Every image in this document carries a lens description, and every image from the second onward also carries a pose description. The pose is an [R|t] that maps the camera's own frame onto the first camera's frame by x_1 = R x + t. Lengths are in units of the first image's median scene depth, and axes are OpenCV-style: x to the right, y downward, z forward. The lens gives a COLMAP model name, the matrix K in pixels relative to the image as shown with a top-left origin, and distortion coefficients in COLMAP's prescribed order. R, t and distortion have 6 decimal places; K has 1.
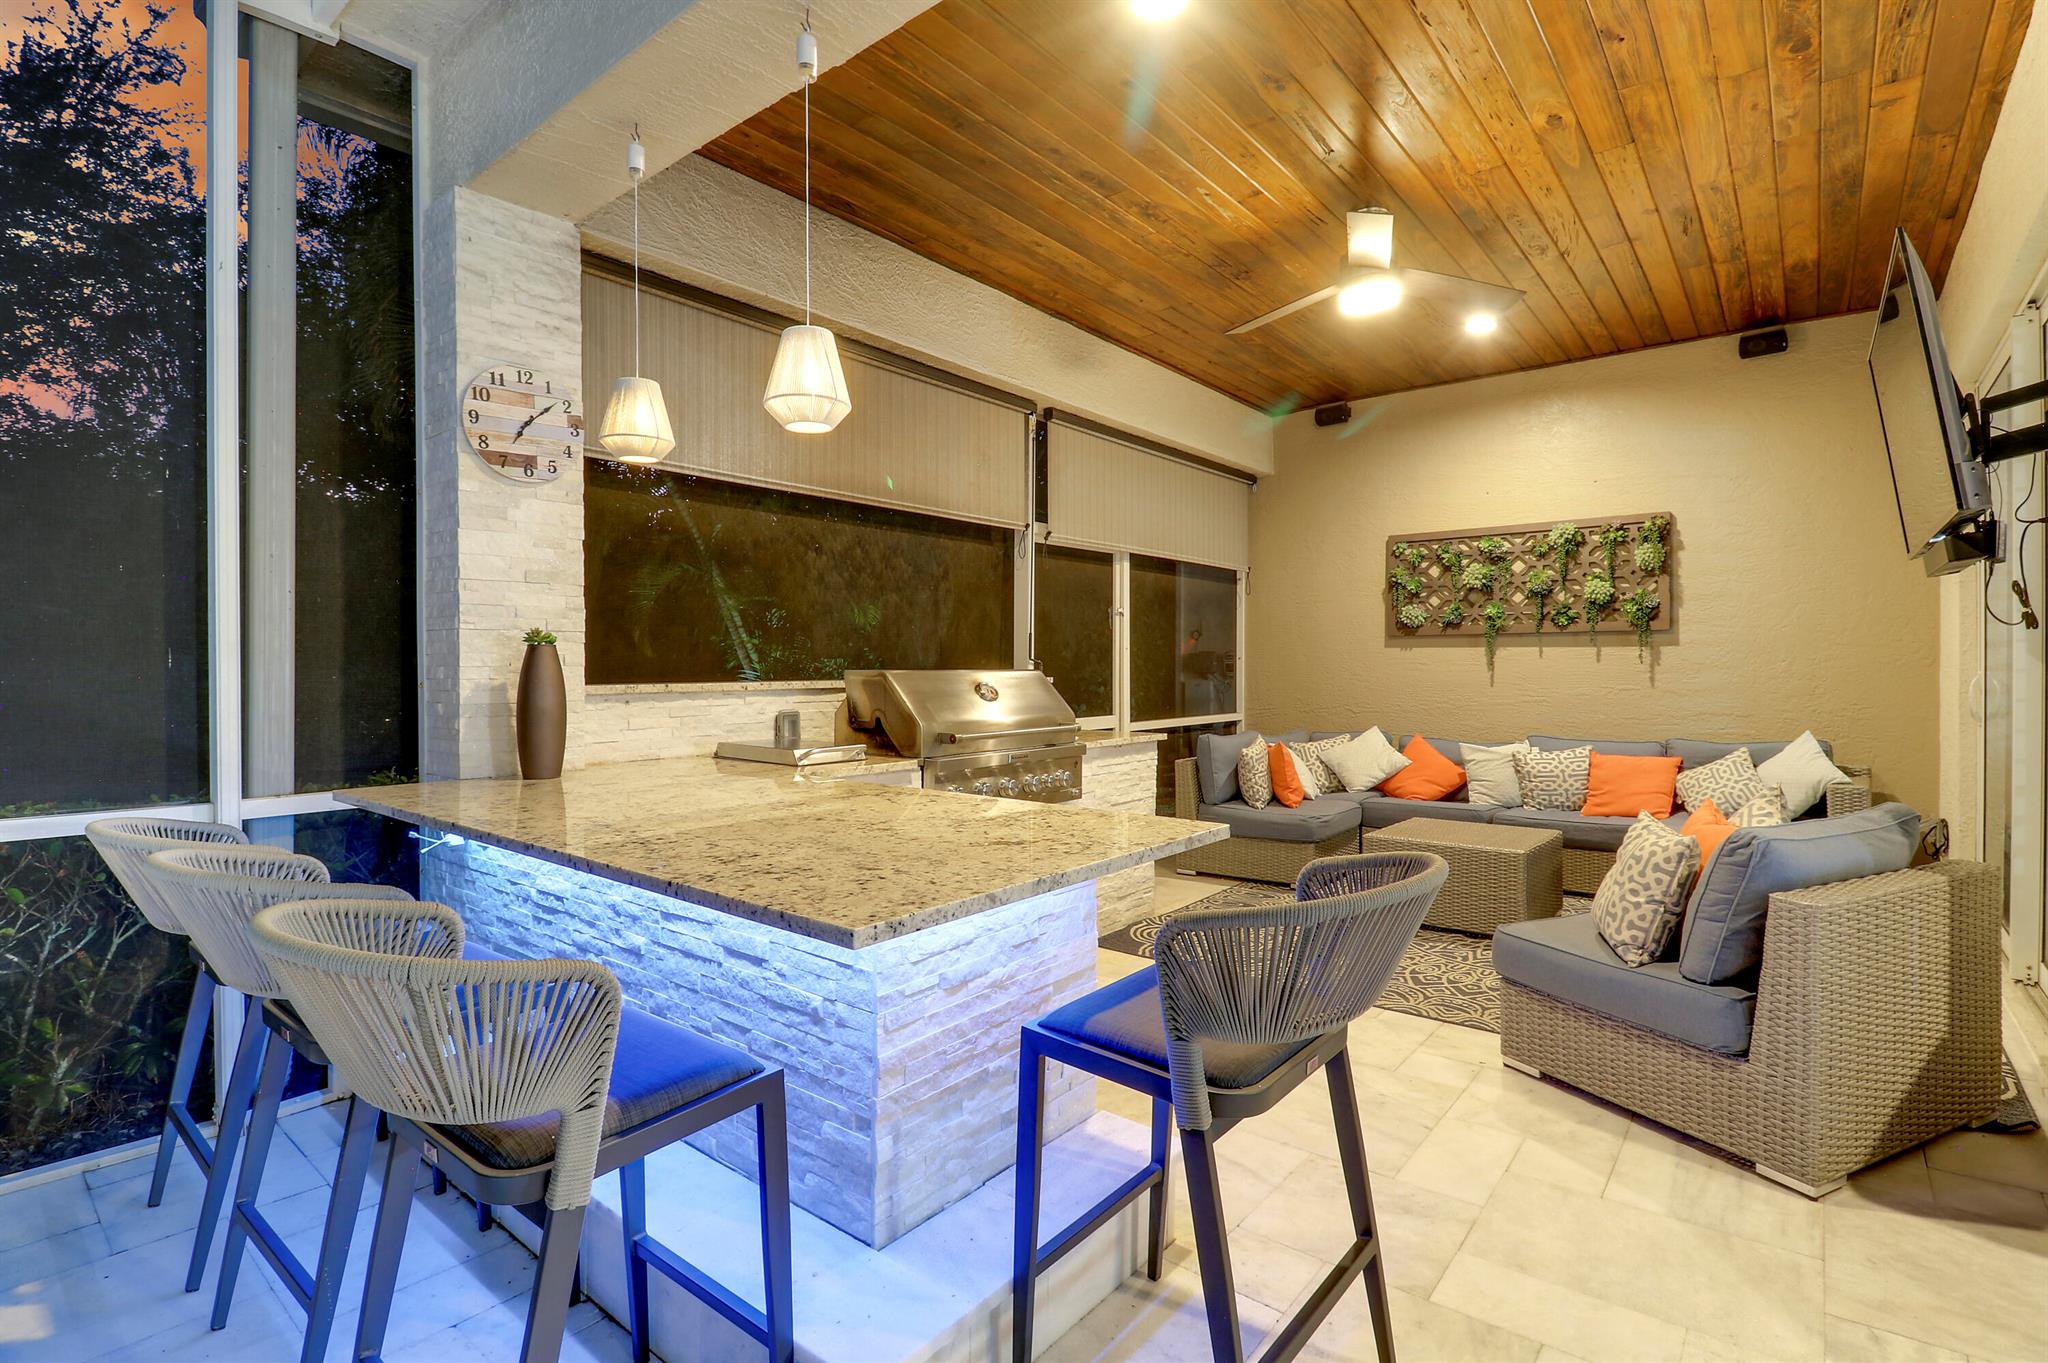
lens RADIAL K [[935.9, 0, 1032.2], [0, 935.9, 673.7], [0, 0, 1]] dist [-0.003905, -0.000810]
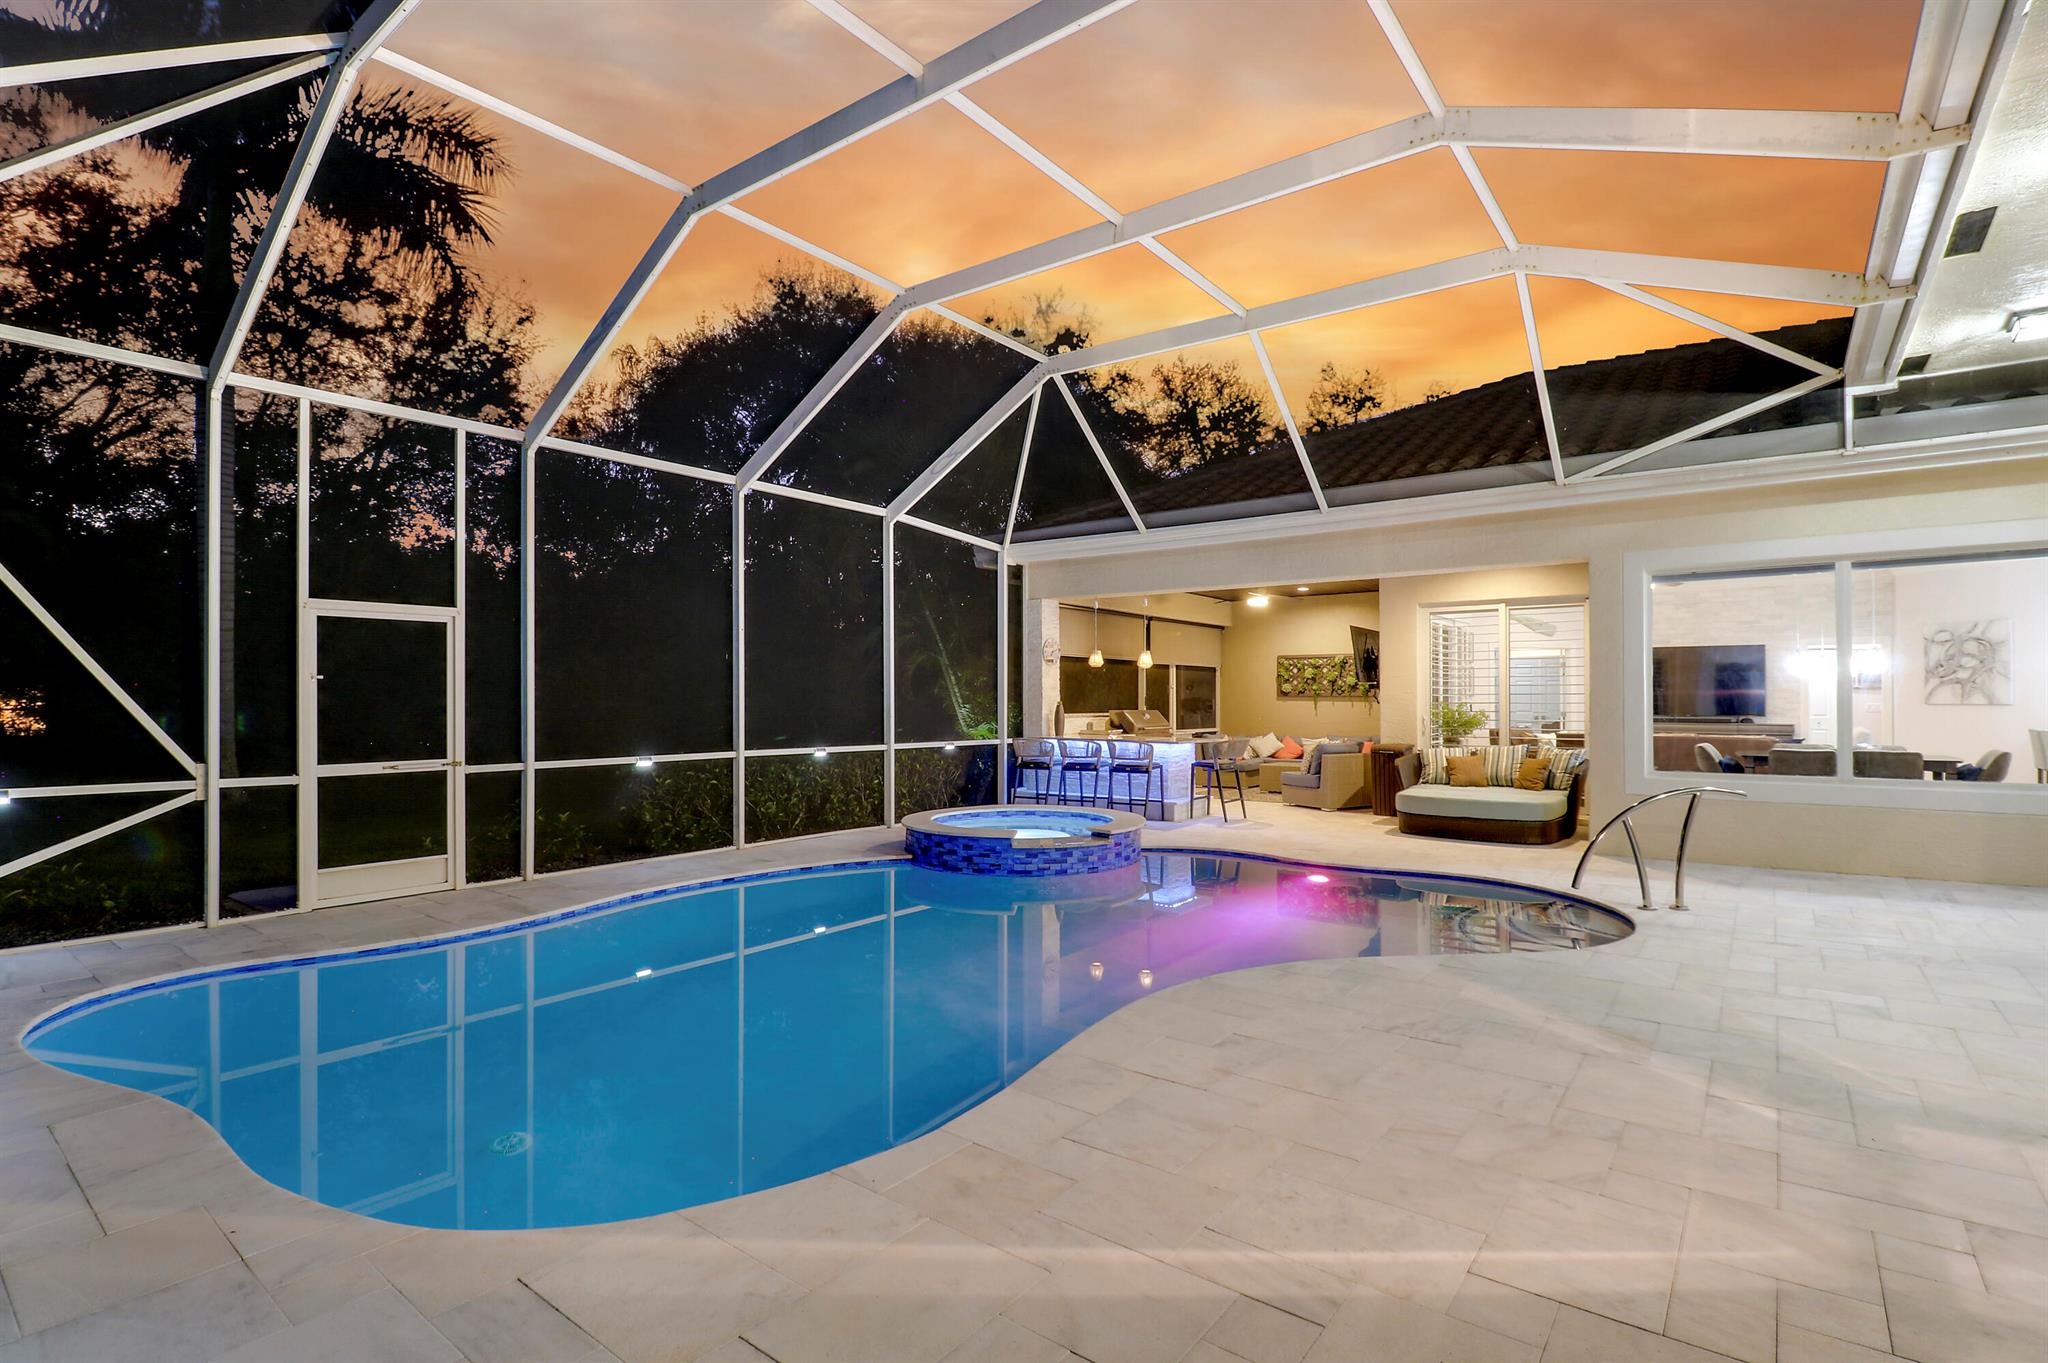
lens RADIAL K [[935.9, 0, 1032.2], [0, 935.9, 673.7], [0, 0, 1]] dist [-0.003905, -0.000810]
pose [[0.999648, 0.007371, 0.025478, -0.389742], [-0.006493, 0.999387, -0.034401, -0.011872], [-0.025716, 0.034223, 0.999083, -1.712853]]
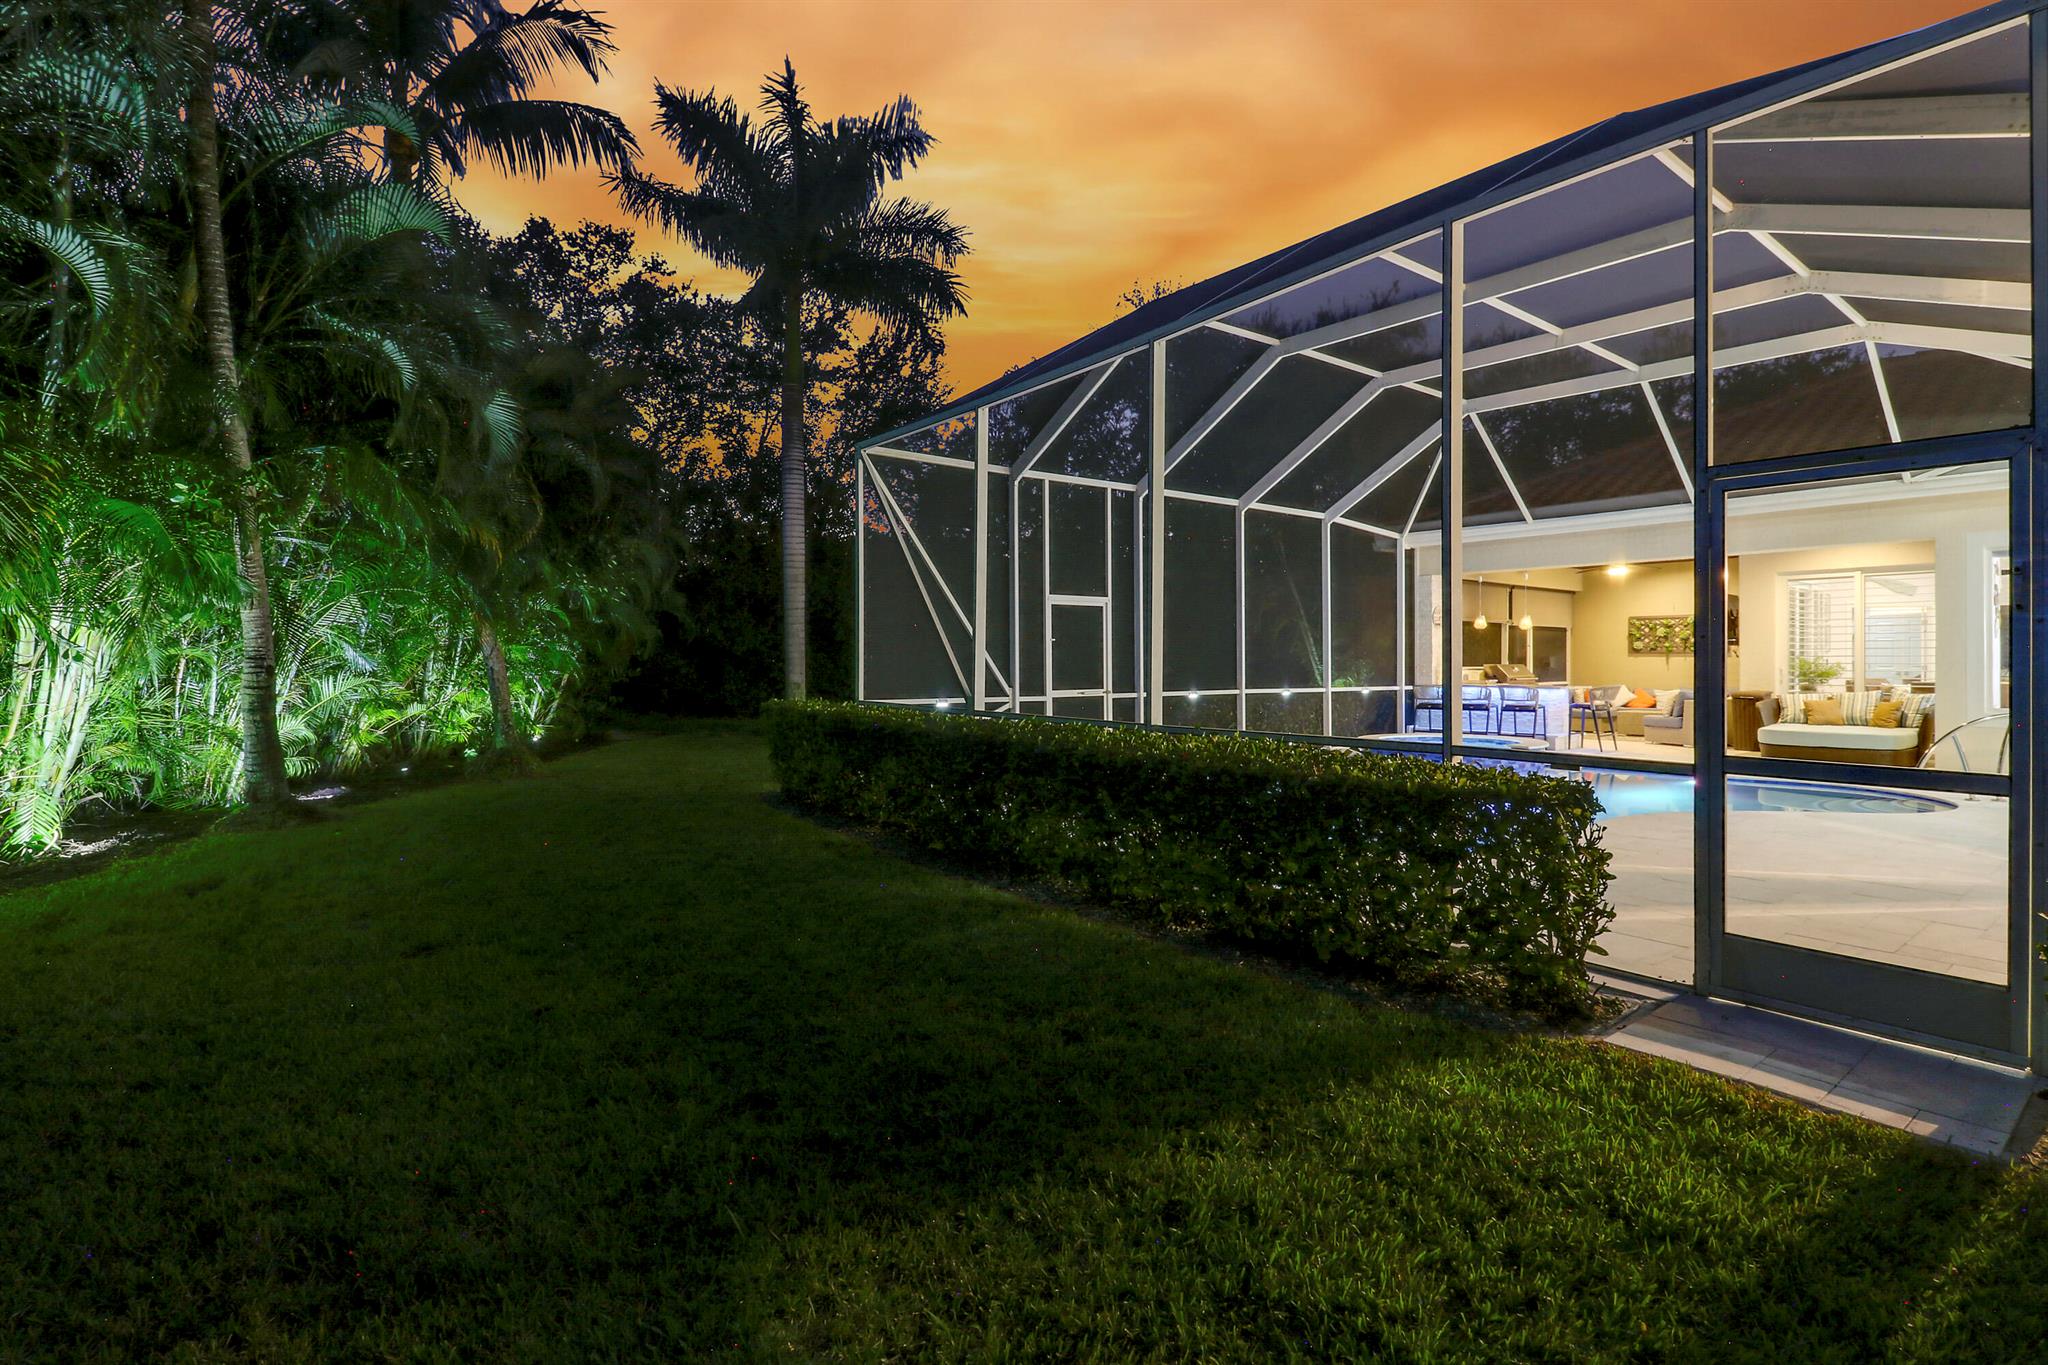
lens RADIAL K [[947.8, 0, 1060.1], [0, 947.8, 650.5], [0, 0, 1]] dist [0.004657, -0.014711]
pose [[0.976853, 0.002044, -0.213900, -0.790926], [-0.006153, 0.999809, -0.018550, 0.018550], [0.213822, 0.019437, 0.976679, -2.497534]]
